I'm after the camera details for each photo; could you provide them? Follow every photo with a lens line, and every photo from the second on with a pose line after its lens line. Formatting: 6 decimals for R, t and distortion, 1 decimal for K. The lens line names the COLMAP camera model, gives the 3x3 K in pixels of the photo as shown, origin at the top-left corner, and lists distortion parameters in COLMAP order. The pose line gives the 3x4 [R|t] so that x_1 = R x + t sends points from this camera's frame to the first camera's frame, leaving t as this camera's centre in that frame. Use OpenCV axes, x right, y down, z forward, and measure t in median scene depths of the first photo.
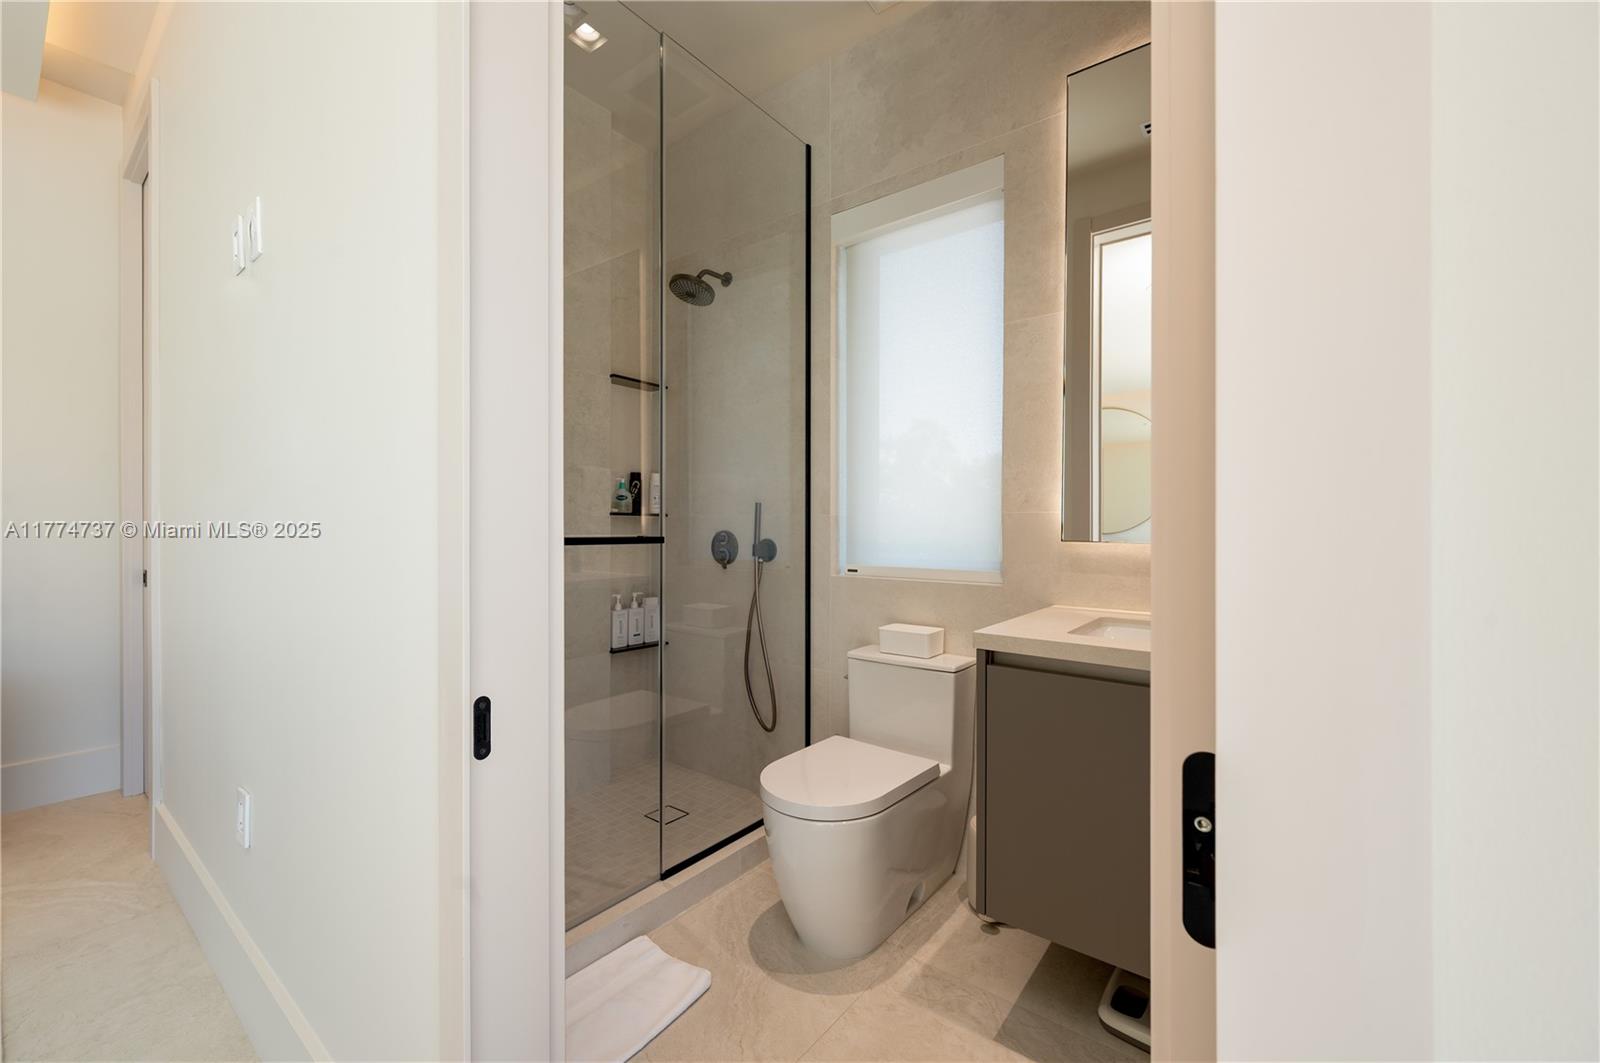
lens RADIAL K [[636.3, 0, 802.4], [0, 636.3, 530.4], [0, 0, 1]] dist [-0.000755, -0.000059]
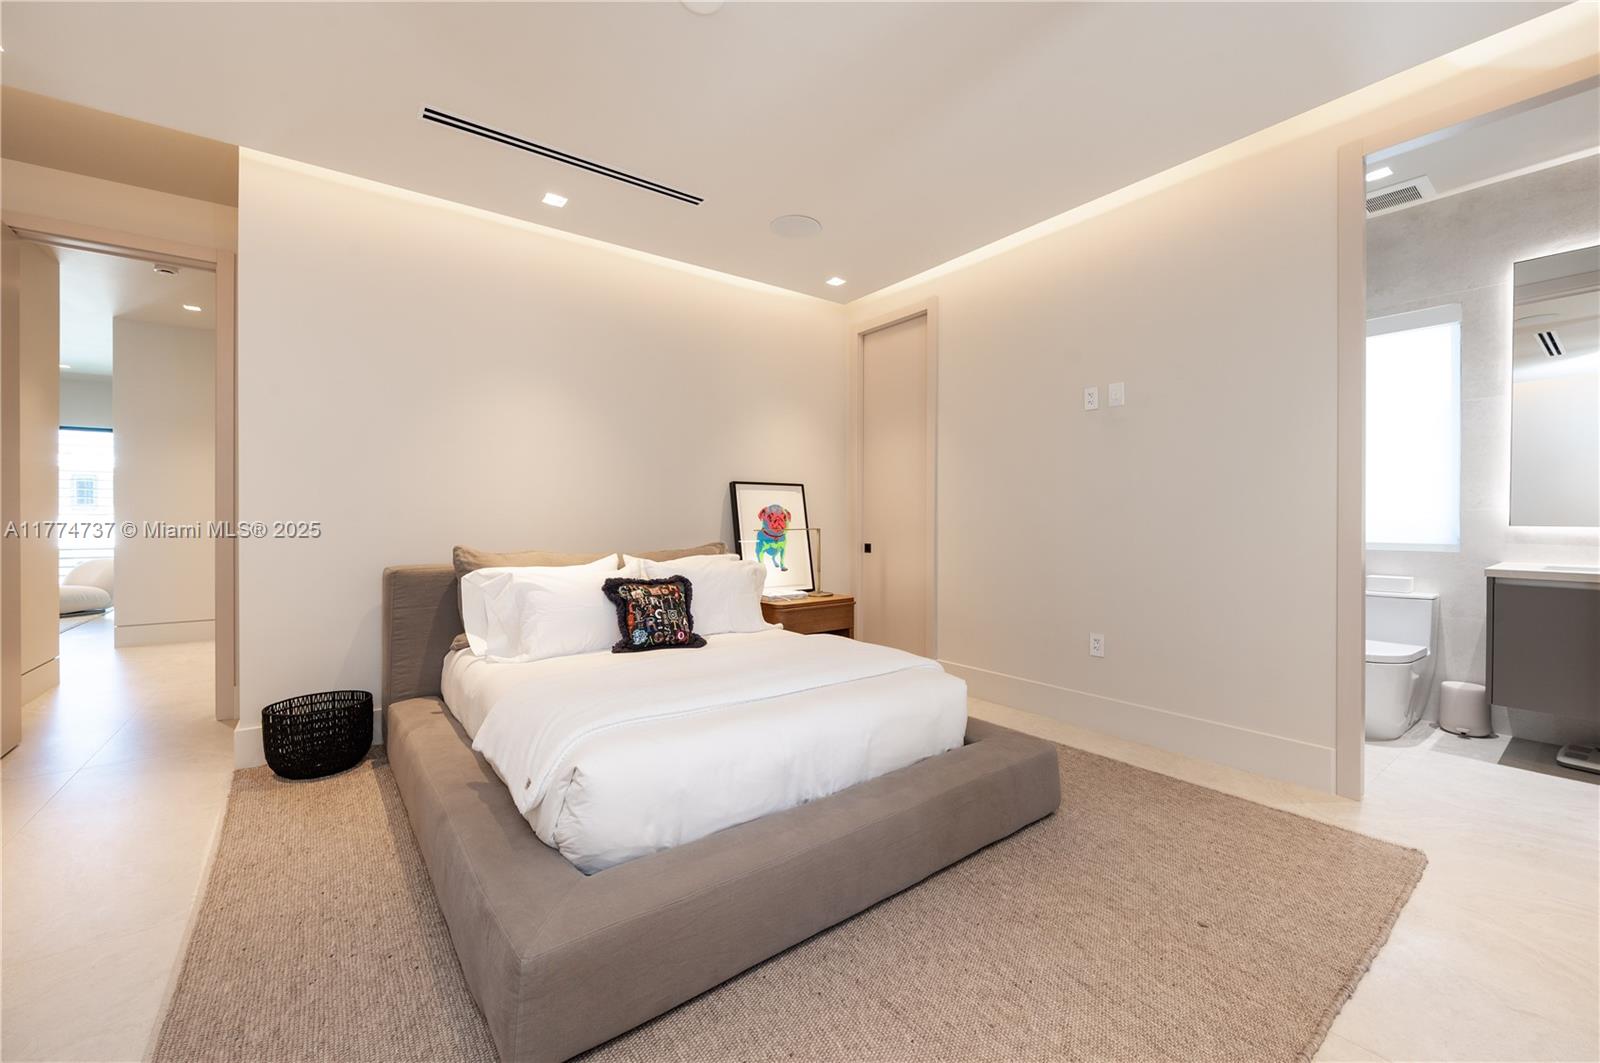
lens RADIAL K [[649.3, 0, 805.9], [0, 649.3, 522.2], [0, 0, 1]] dist [-0.001500, -0.000240]
pose [[0.967433, -0.001248, -0.253125, -1.014283], [0.001442, 0.999999, 0.000579, 0.002280], [0.253124, -0.000925, 0.967433, -1.220560]]
